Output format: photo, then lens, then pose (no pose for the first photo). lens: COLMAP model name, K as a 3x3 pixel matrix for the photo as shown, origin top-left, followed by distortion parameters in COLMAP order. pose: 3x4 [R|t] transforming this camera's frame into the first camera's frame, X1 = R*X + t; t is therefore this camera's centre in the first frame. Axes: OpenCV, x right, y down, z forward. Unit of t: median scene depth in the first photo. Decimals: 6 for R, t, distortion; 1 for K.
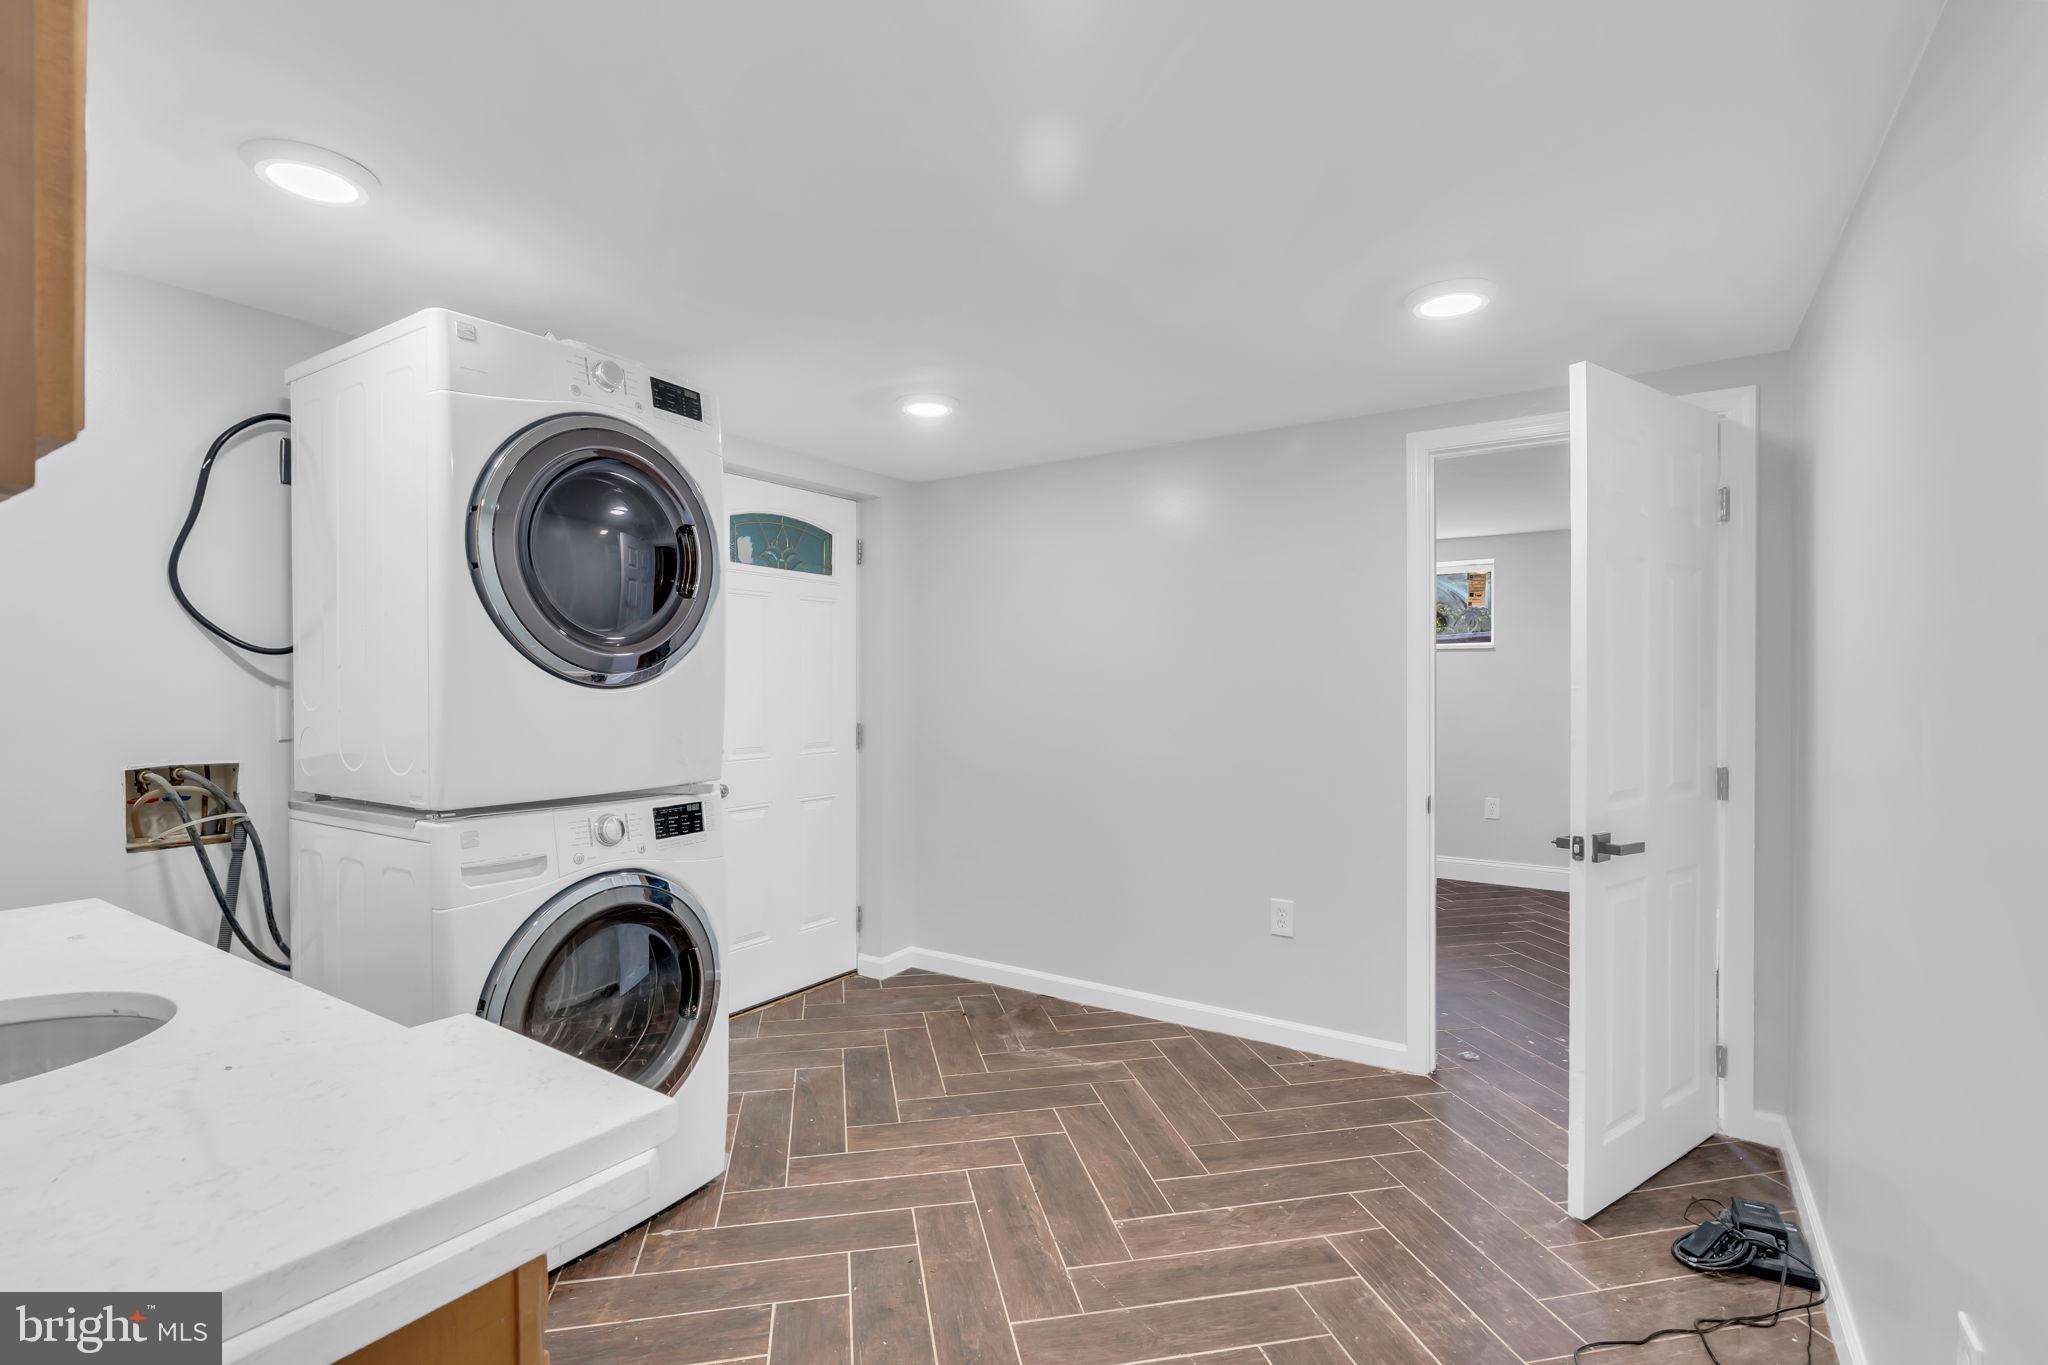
lens RADIAL K [[944.0, 0, 1020.5], [0, 944.0, 683.7], [0, 0, 1]] dist [-0.002536, 0.000560]
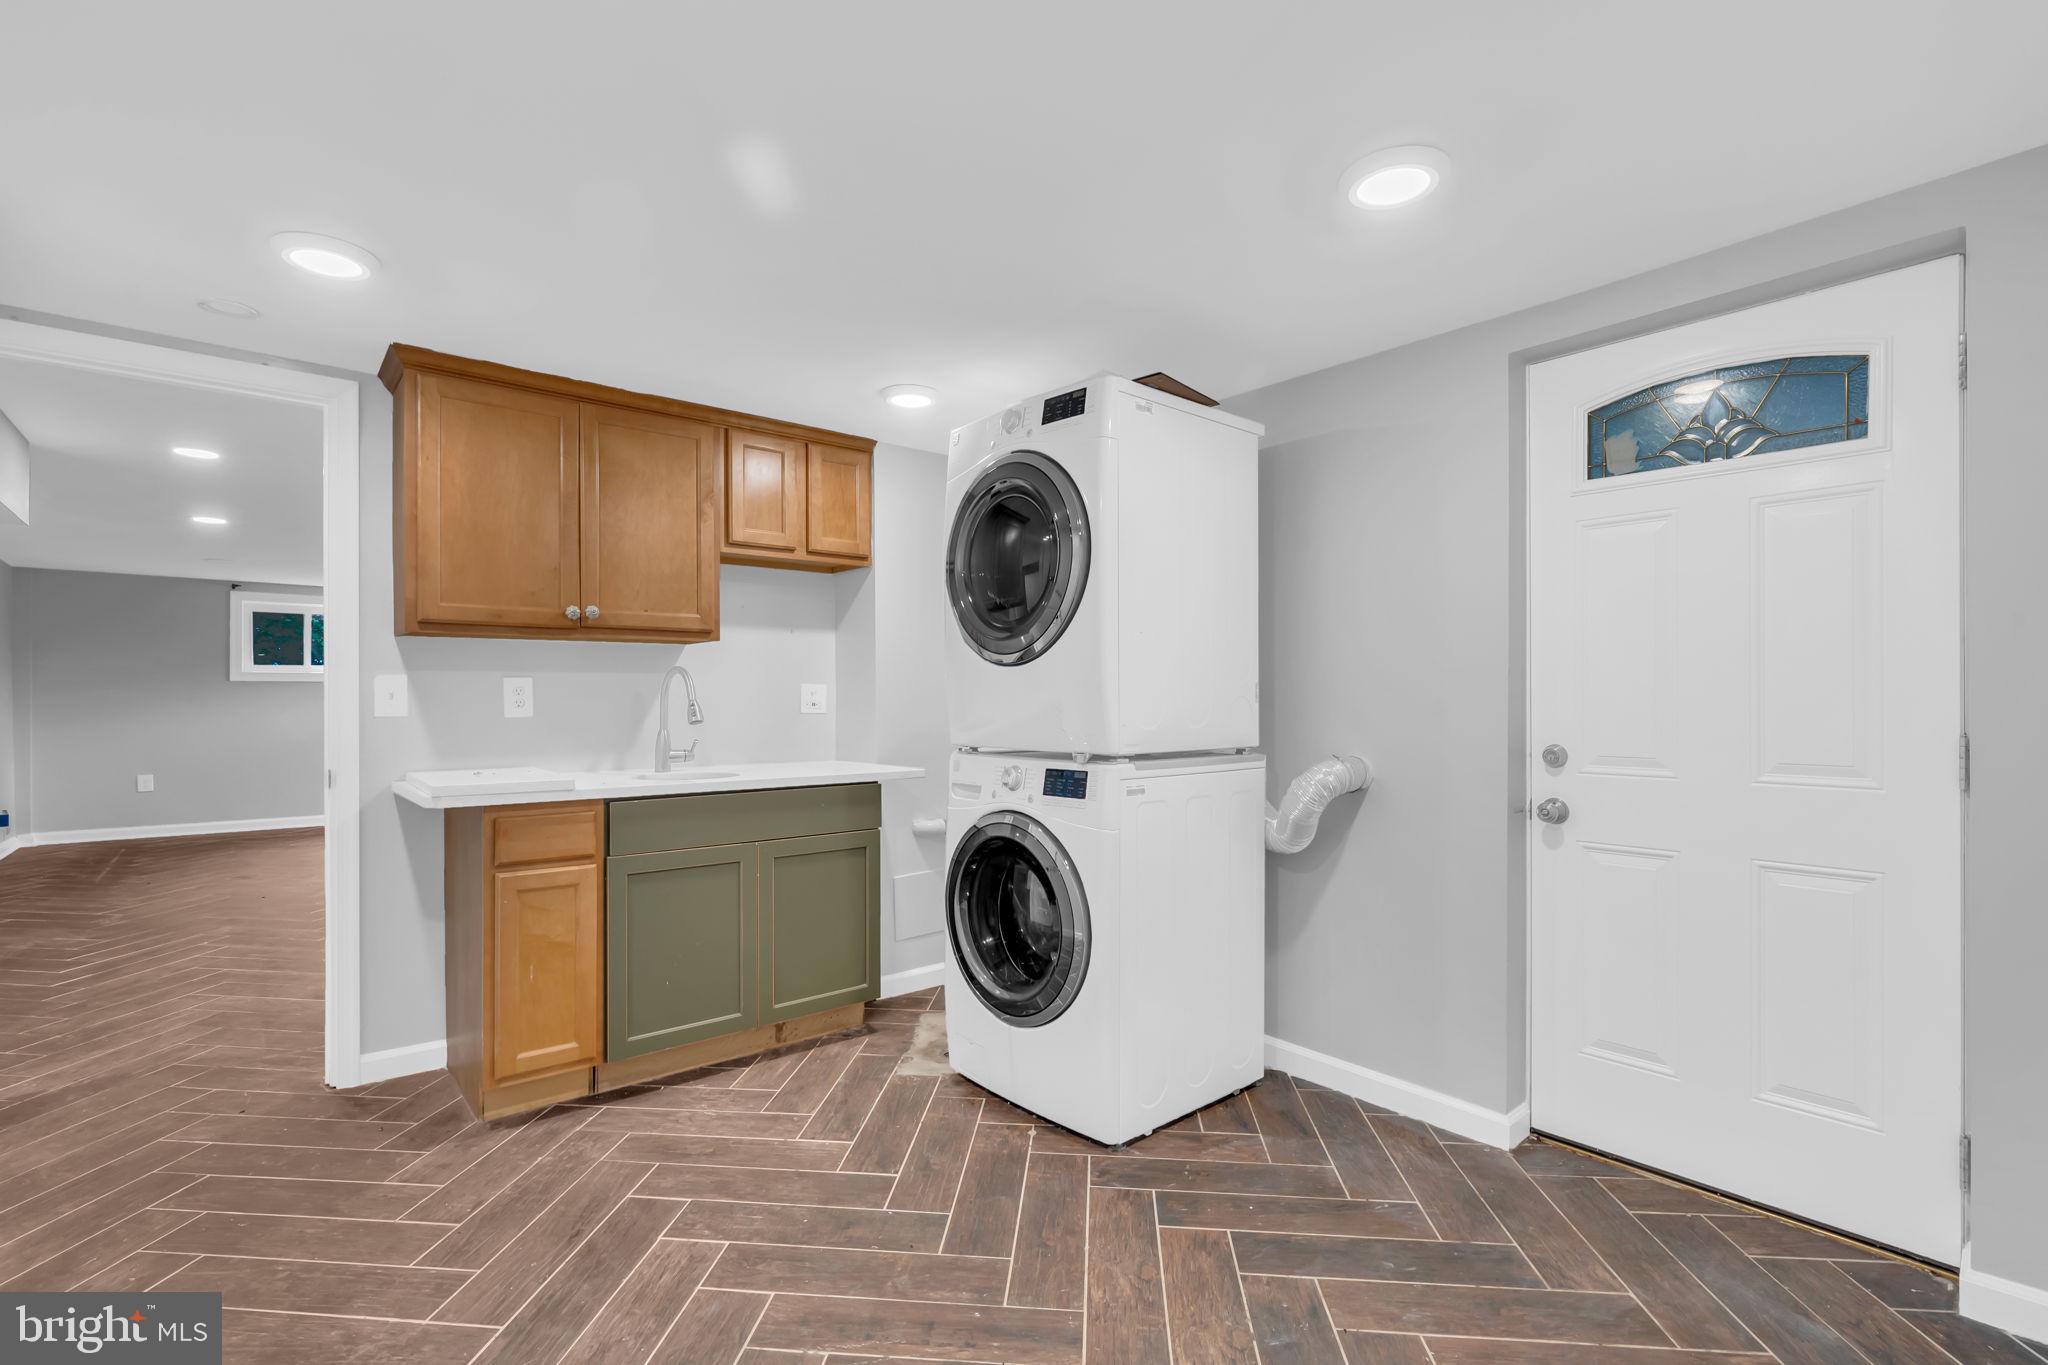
lens RADIAL K [[944.0, 0, 1020.5], [0, 944.0, 683.7], [0, 0, 1]] dist [-0.002536, 0.000560]
pose [[-0.272616, -0.007378, -0.962095, 0.683570], [0.001394, 0.999967, -0.008063, 0.034348], [0.962122, -0.003539, -0.272596, 1.185061]]
